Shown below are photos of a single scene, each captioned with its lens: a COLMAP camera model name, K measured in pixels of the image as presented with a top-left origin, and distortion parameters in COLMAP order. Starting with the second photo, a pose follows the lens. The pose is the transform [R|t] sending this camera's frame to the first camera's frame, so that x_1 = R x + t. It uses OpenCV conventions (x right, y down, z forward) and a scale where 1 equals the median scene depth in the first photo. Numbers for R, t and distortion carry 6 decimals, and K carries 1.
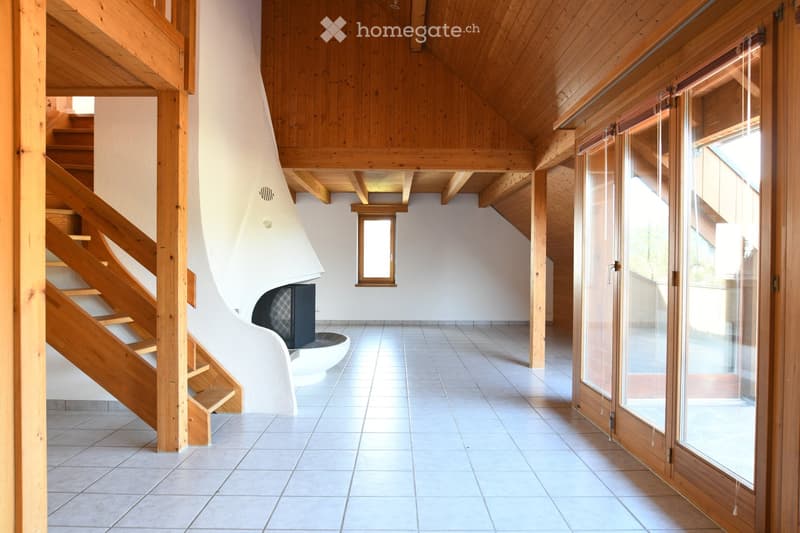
lens RADIAL K [[534.7, 0, 405.6], [0, 534.7, 270.2], [0, 0, 1]] dist [-0.019302, -0.002700]
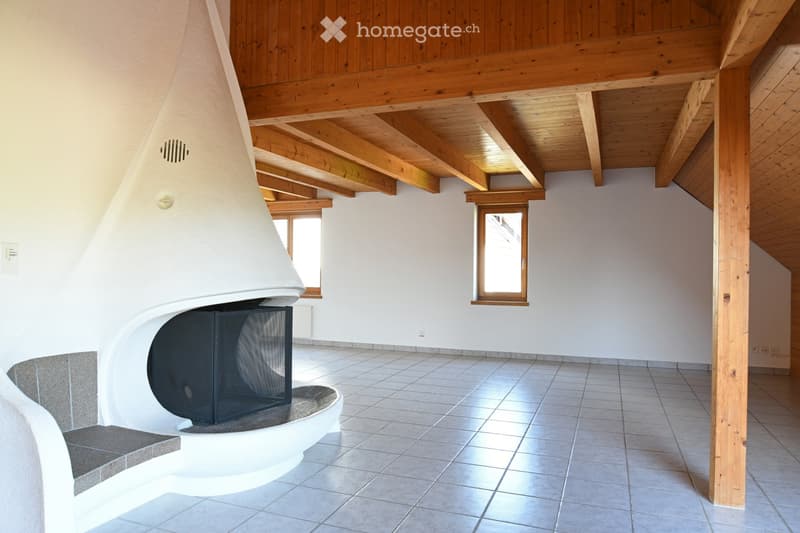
lens RADIAL K [[534.7, 0, 405.6], [0, 534.7, 270.2], [0, 0, 1]] dist [-0.019302, -0.002700]
pose [[0.926902, 0.002873, -0.375292, 0.154757], [-0.009765, 0.999817, -0.016465, -0.005149], [0.375175, 0.018926, 0.926761, 0.456705]]
